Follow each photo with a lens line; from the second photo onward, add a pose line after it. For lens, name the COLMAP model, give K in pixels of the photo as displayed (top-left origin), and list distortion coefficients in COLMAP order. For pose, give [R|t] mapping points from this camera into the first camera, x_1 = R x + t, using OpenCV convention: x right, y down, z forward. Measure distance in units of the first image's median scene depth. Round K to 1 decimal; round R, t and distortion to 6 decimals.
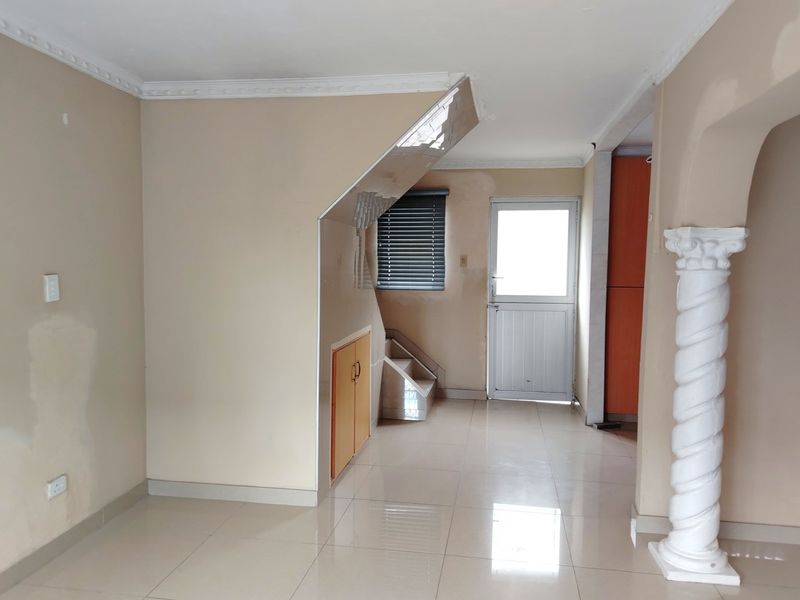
lens RADIAL K [[576.9, 0, 400.9], [0, 576.9, 289.8], [0, 0, 1]] dist [0.004100, 0.001169]
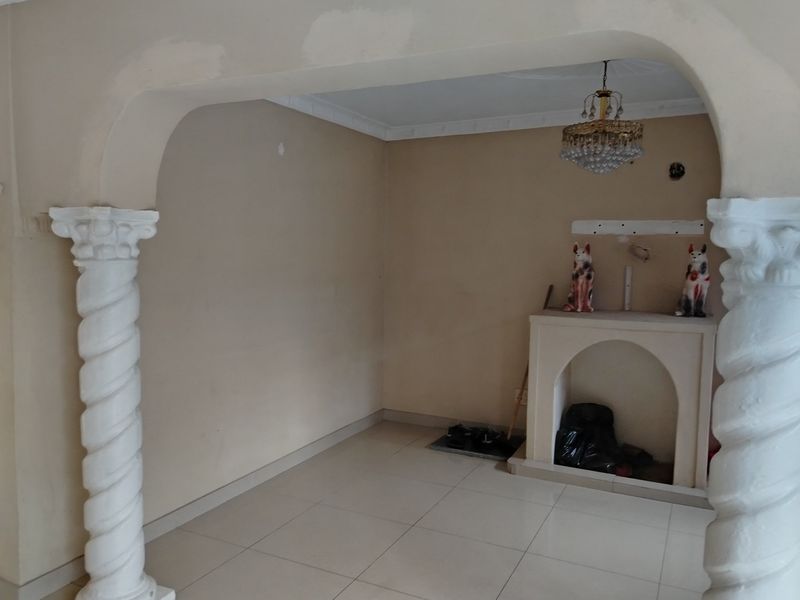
lens RADIAL K [[595.9, 0, 396.8], [0, 595.9, 298.1], [0, 0, 1]] dist [0.033453, -0.002856]
pose [[0.310384, -0.091536, 0.946194, -0.177505], [0.043185, 0.995683, 0.082157, -0.032870], [-0.949630, 0.015361, 0.312997, 0.348588]]
